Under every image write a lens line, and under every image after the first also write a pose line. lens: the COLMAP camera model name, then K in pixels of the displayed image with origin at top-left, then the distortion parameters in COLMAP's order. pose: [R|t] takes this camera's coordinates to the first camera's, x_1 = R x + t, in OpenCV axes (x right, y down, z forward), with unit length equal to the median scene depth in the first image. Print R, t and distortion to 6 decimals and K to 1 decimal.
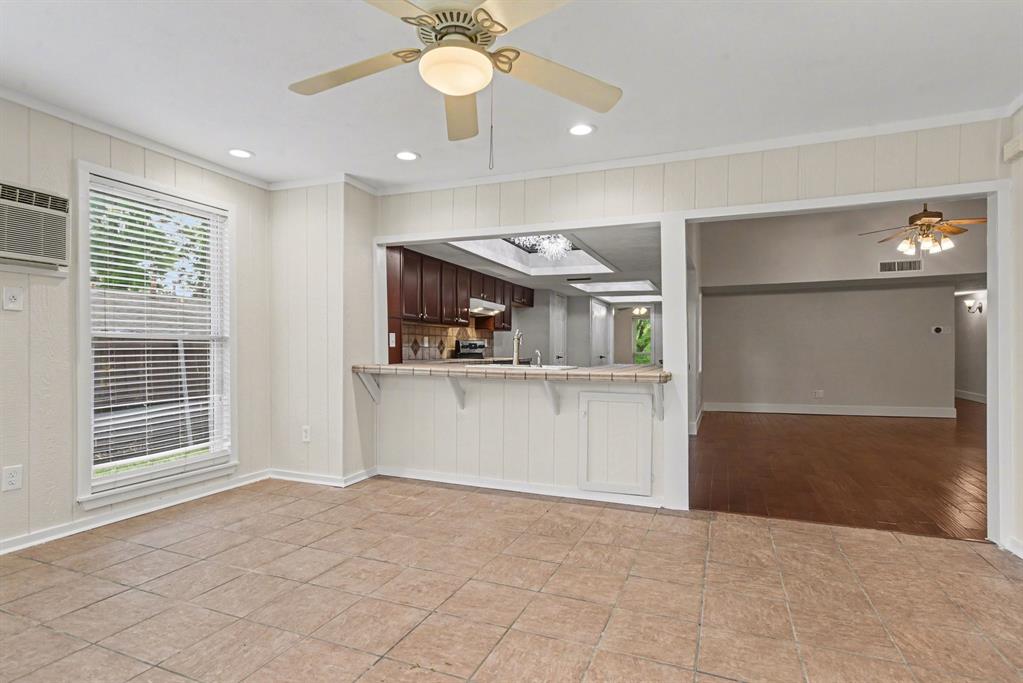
lens RADIAL K [[514.5, 0, 504.2], [0, 514.5, 345.5], [0, 0, 1]] dist [0.008878, -0.002349]
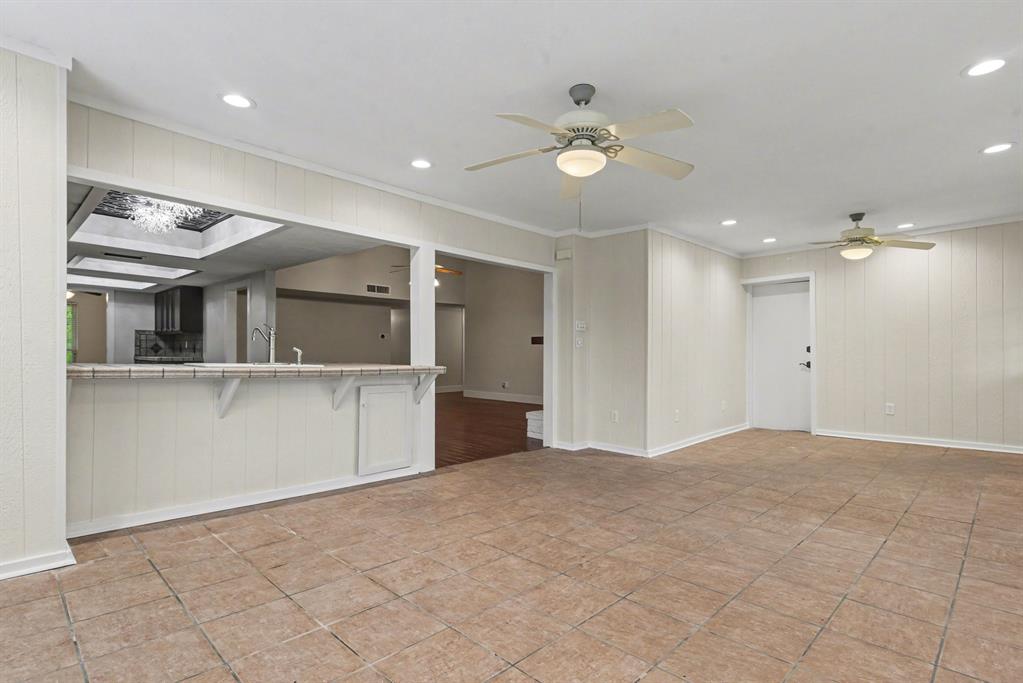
lens RADIAL K [[514.5, 0, 516.4], [0, 514.5, 342.4], [0, 0, 1]] dist [0.008878, -0.002349]
pose [[0.361625, 0.024756, 0.931995, -0.832904], [-0.021173, 0.999608, -0.018337, 0.012314], [-0.932083, -0.013103, 0.362007, 0.337111]]
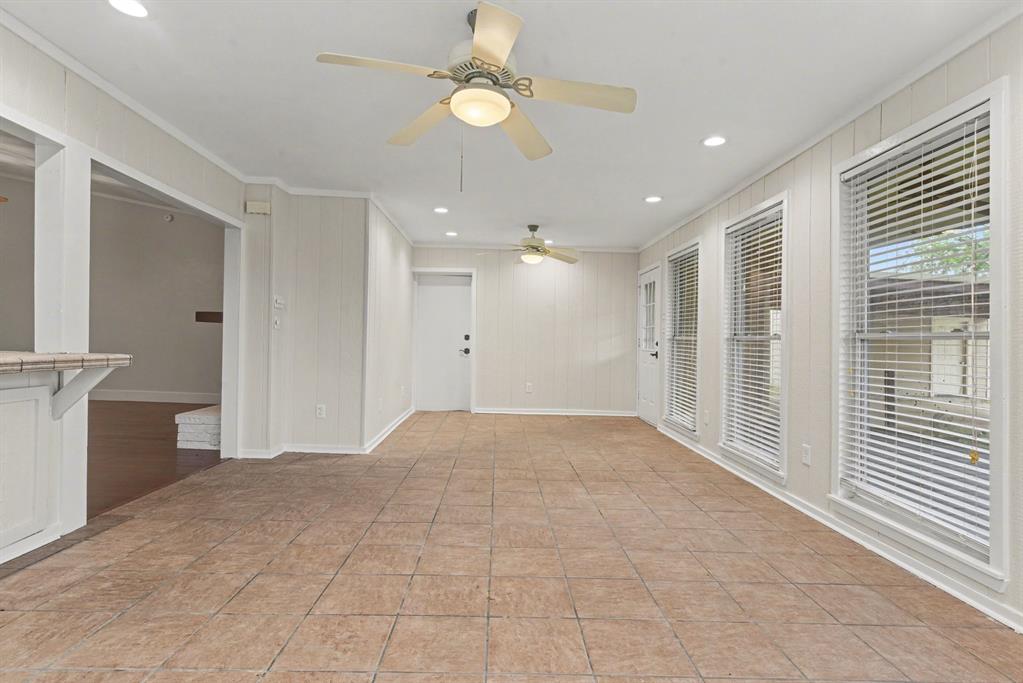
lens RADIAL K [[514.5, 0, 511.8], [0, 514.5, 343.4], [0, 0, 1]] dist [0.008878, -0.002349]
pose [[-0.418016, -0.010066, 0.908384, -0.665191], [-0.044513, 0.998964, -0.009414, 0.017322], [-0.907348, -0.044370, -0.418031, 0.768127]]
